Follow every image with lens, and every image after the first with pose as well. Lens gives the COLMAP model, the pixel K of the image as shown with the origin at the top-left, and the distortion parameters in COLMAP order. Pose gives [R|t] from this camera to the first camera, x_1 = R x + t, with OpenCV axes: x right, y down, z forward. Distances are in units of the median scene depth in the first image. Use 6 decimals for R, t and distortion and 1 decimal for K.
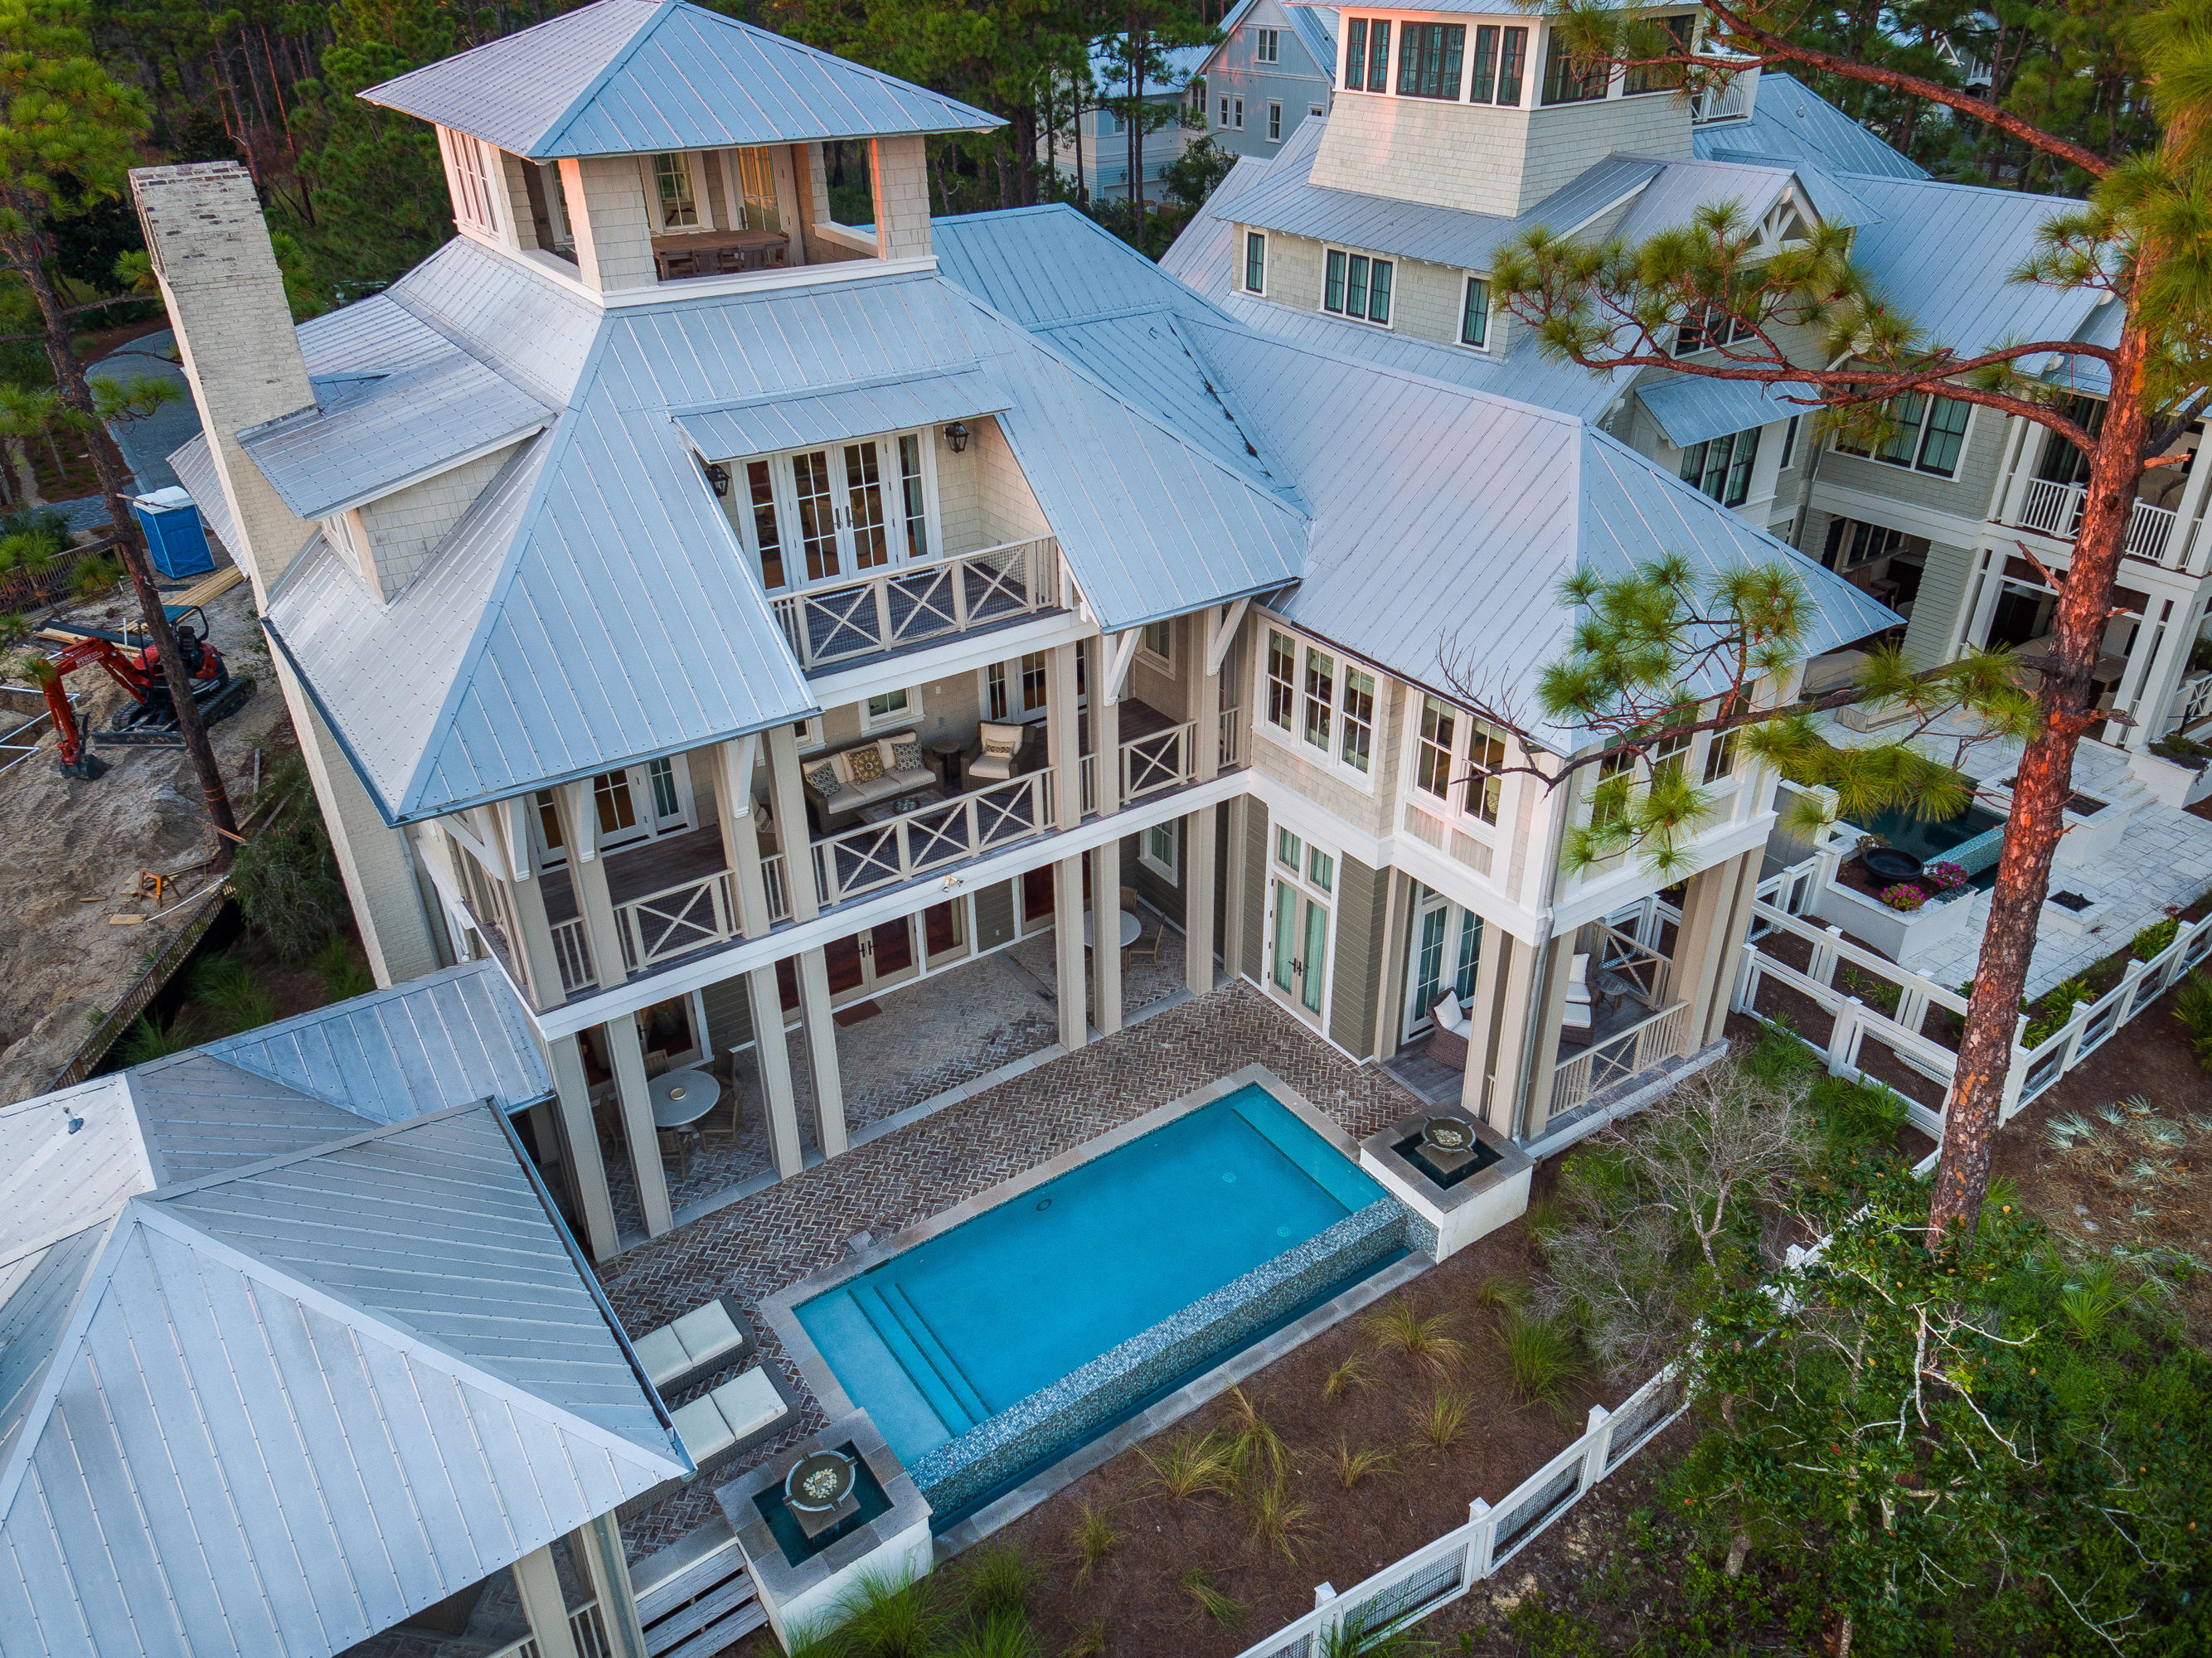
lens RADIAL K [[1551.2, 0, 1114.4], [0, 1551.2, 837.1], [0, 0, 1]] dist [0.235252, -0.246754]
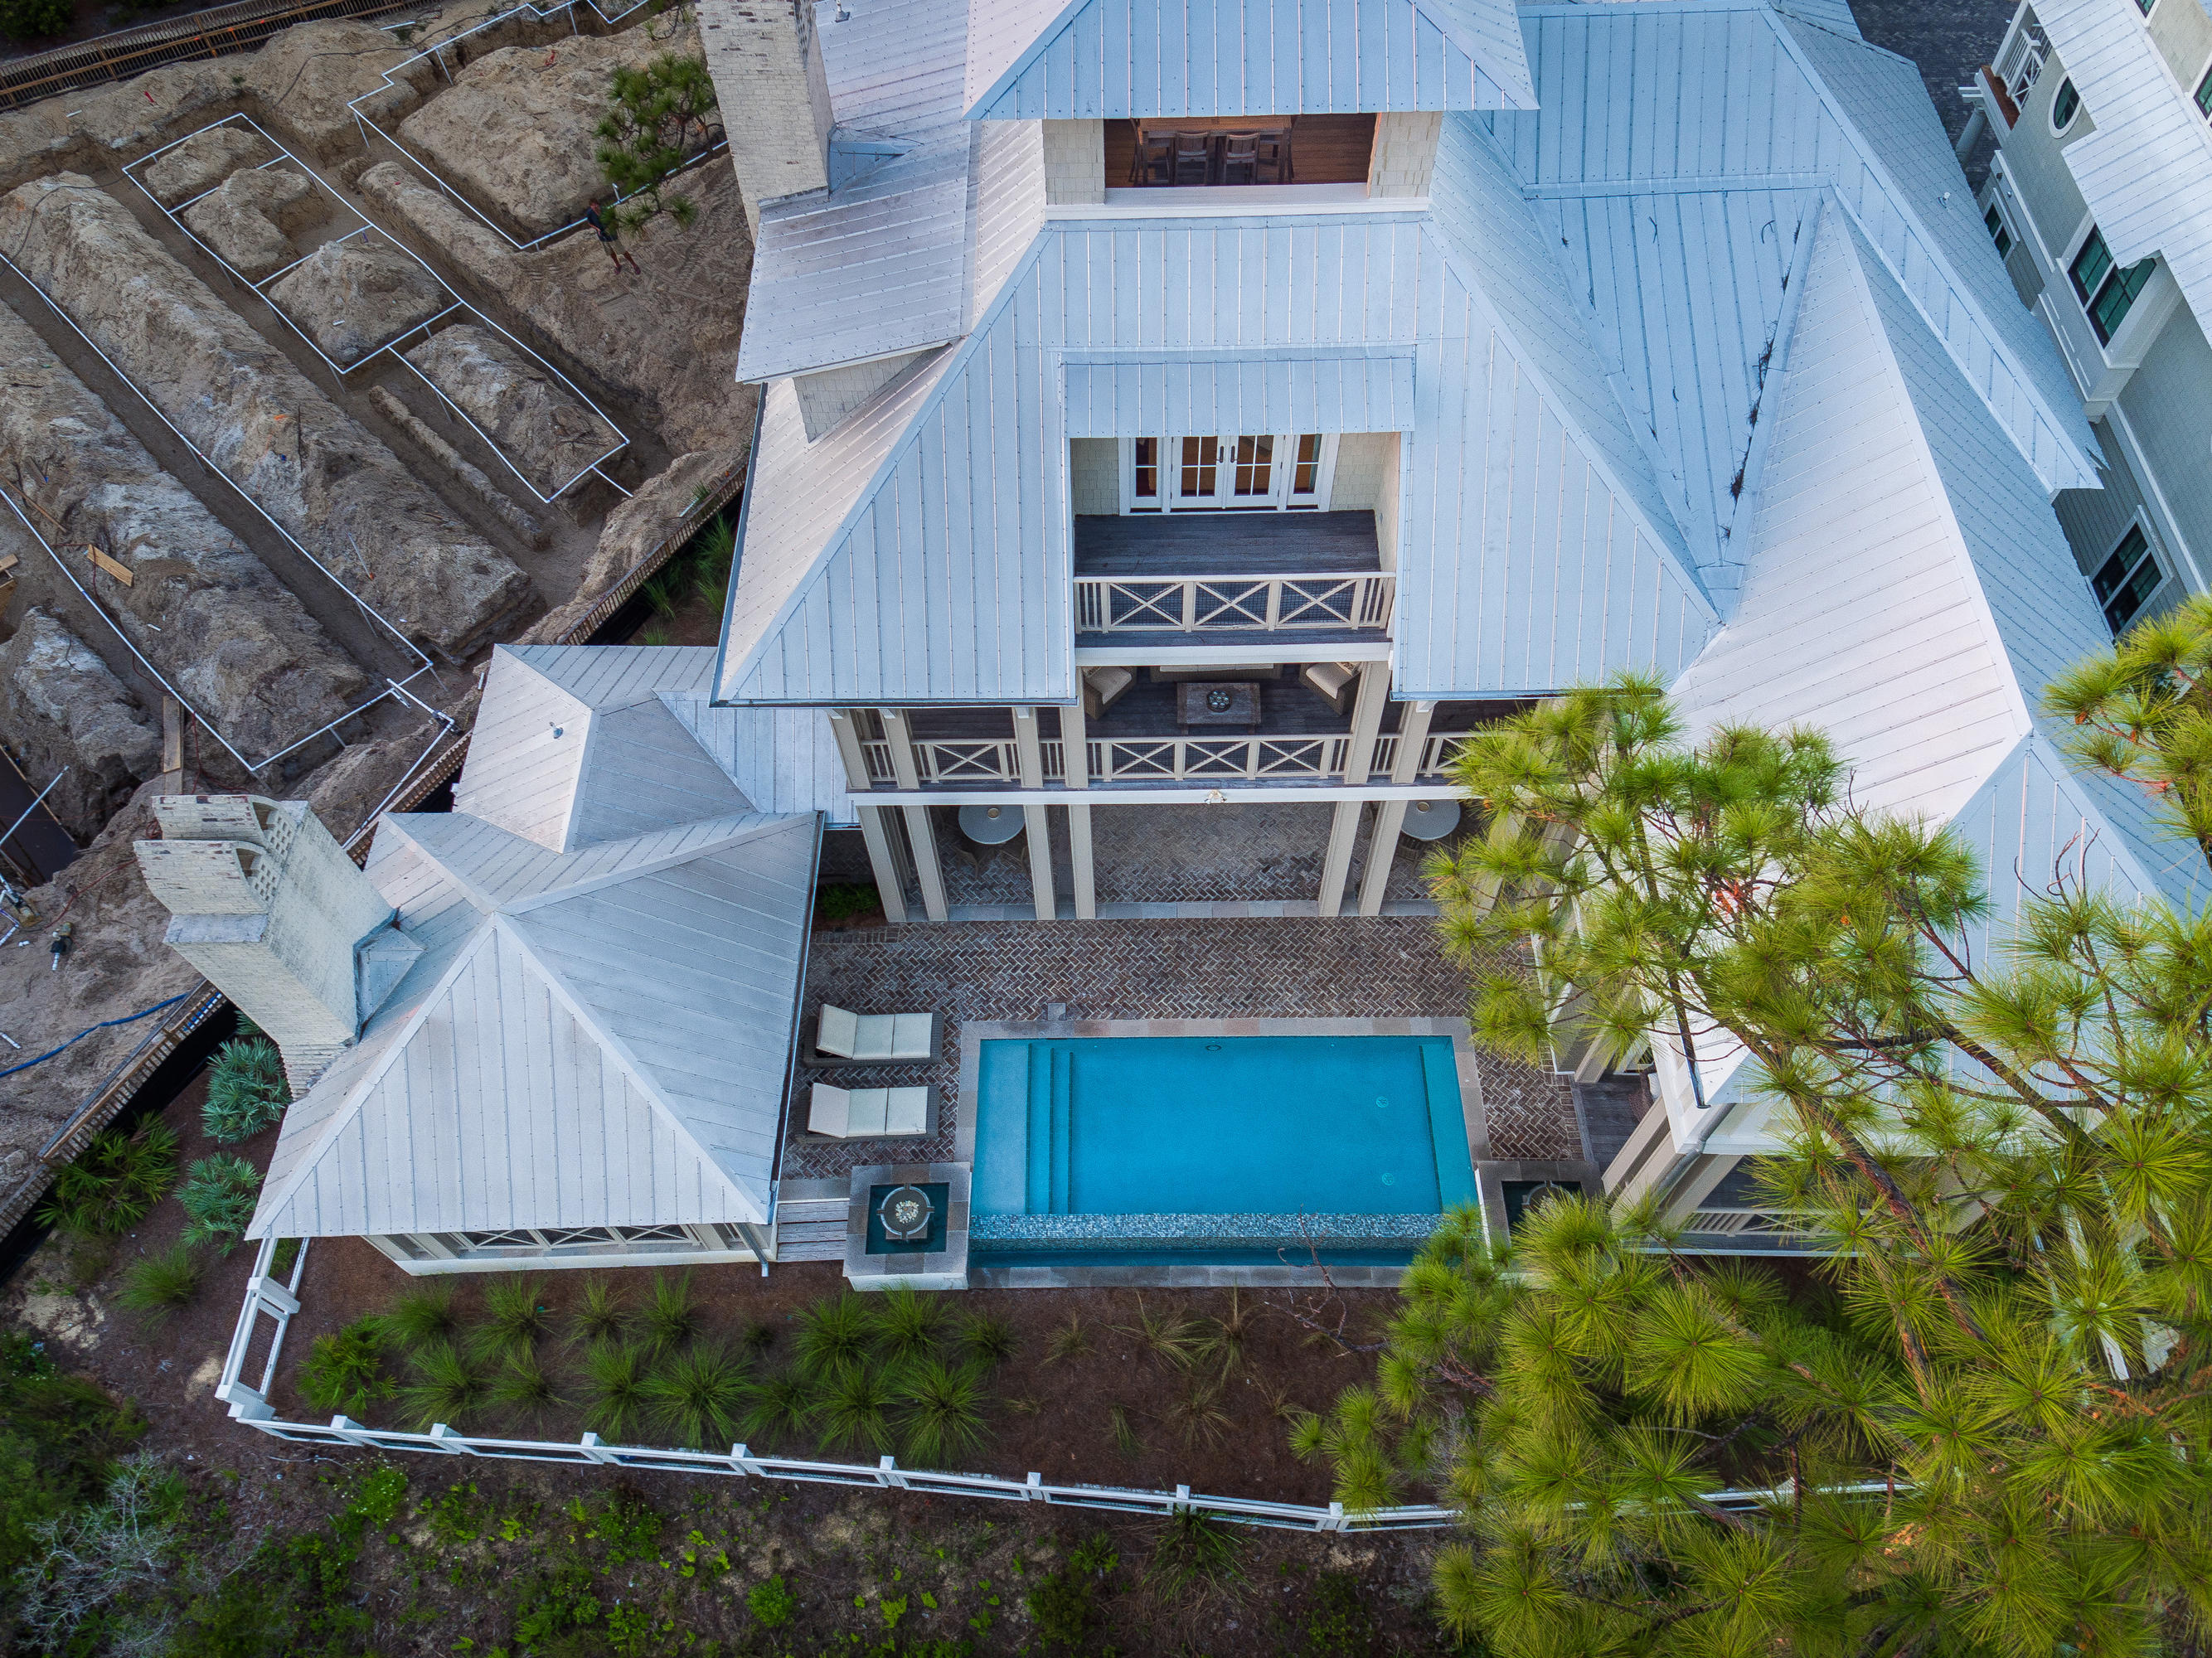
lens RADIAL K [[1551.2, 0, 1114.4], [0, 1551.2, 837.1], [0, 0, 1]] dist [0.235252, -0.246754]
pose [[0.824665, 0.477932, -0.302504, 0.189267], [-0.276377, 0.807106, 0.521723, -0.526157], [0.493502, -0.346641, 0.797682, 0.103448]]
